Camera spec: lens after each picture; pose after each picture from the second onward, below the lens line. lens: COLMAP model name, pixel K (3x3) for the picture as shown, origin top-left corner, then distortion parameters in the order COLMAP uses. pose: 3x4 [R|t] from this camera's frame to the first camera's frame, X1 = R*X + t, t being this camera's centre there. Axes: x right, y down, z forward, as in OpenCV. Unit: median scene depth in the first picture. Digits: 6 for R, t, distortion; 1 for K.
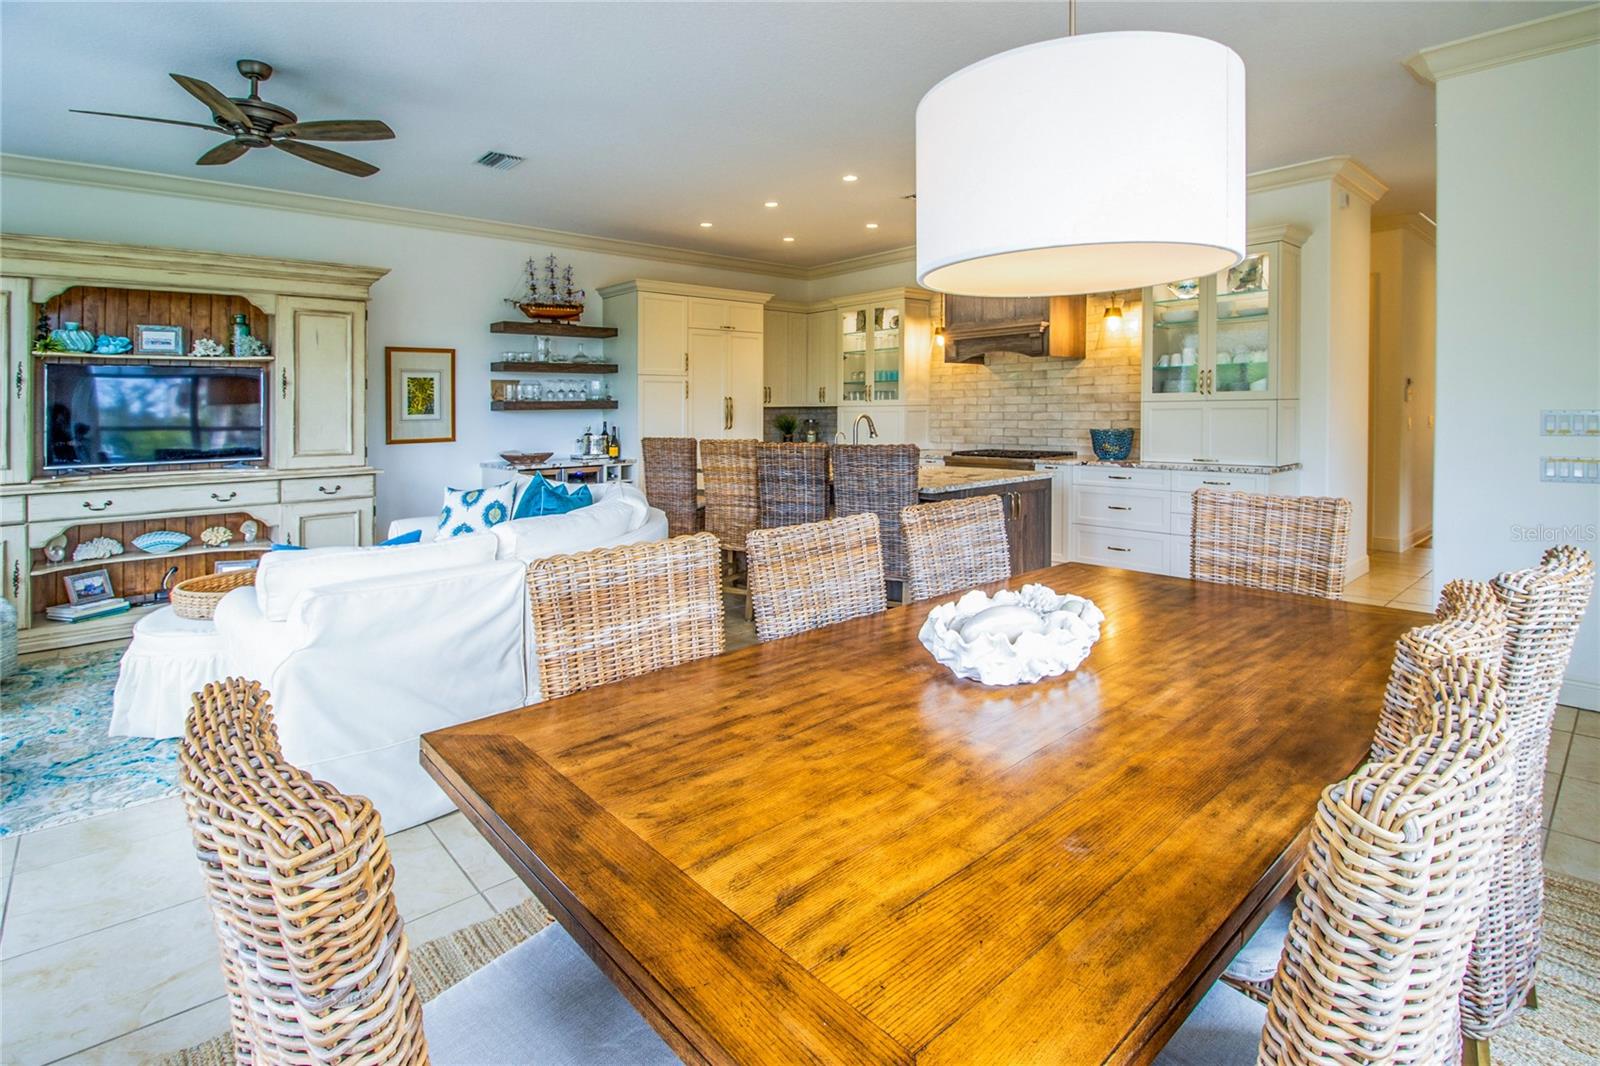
lens RADIAL K [[782.4, 0, 850.9], [0, 782.4, 466.2], [0, 0, 1]] dist [0.001485, -0.011446]
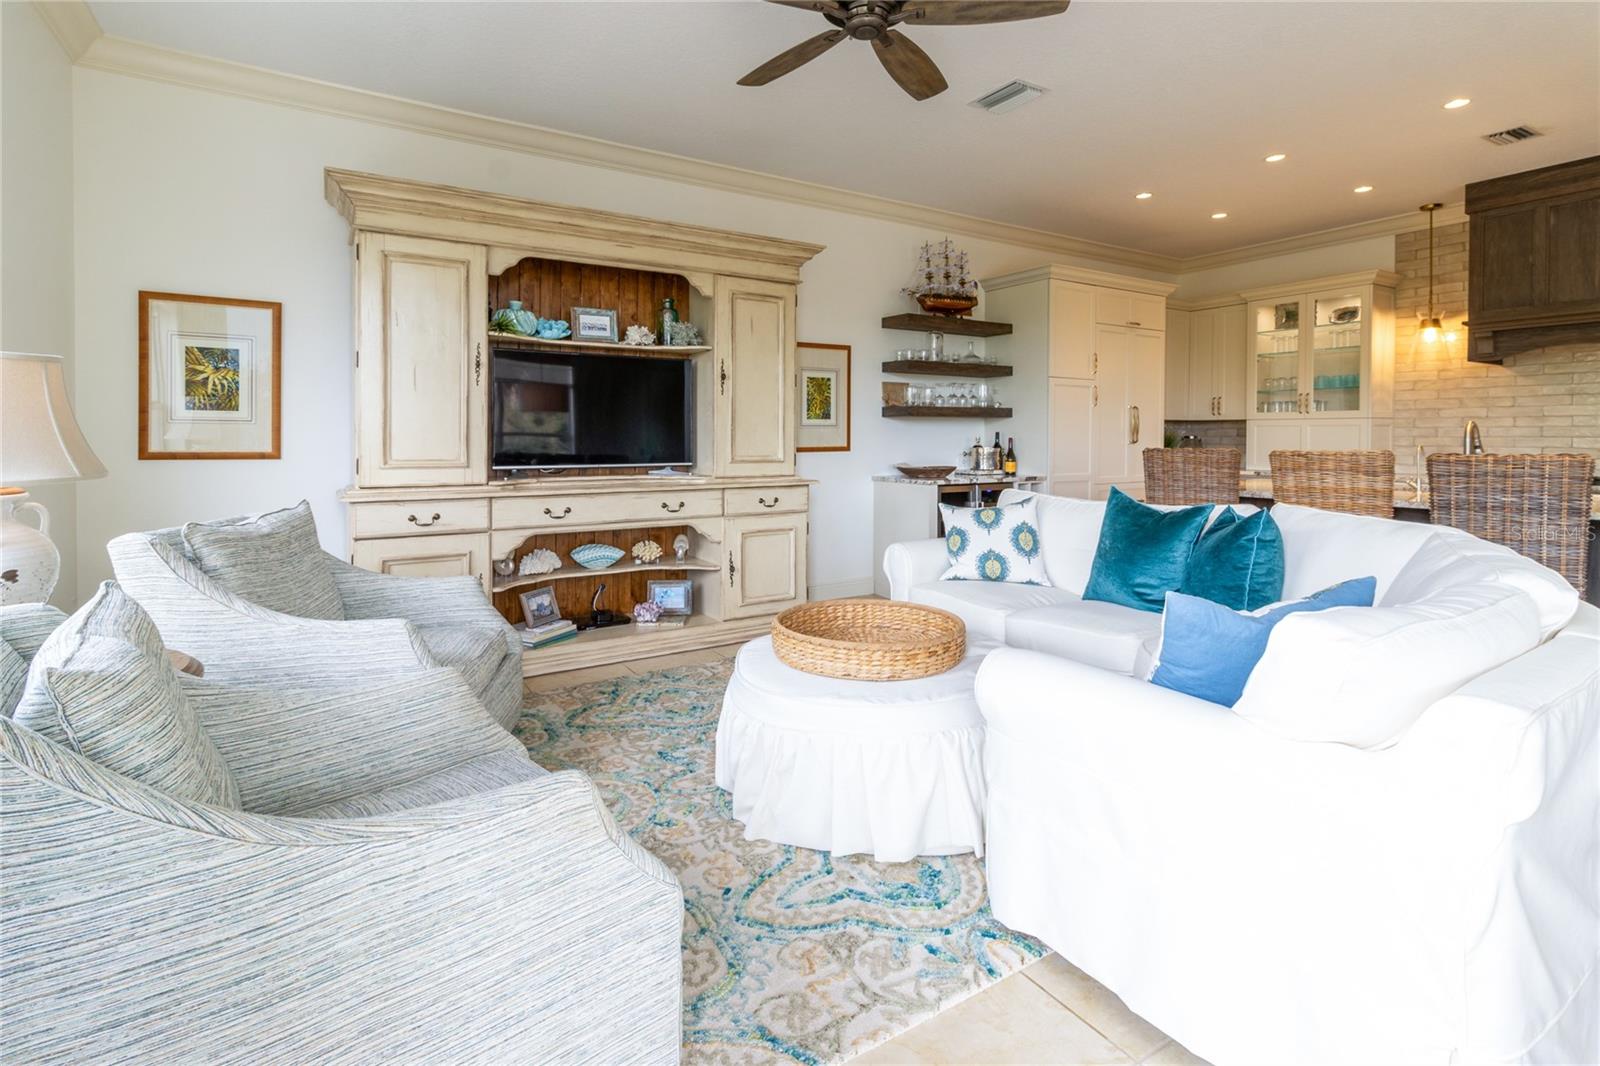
lens RADIAL K [[752.3, 0, 836.8], [0, 752.3, 496.7], [0, 0, 1]] dist [0.012075, 0.000323]
pose [[0.987302, 0.028390, -0.156298, -0.457685], [-0.027228, 0.999583, 0.009571, 0.014122], [0.156505, -0.005194, 0.987664, 0.193123]]
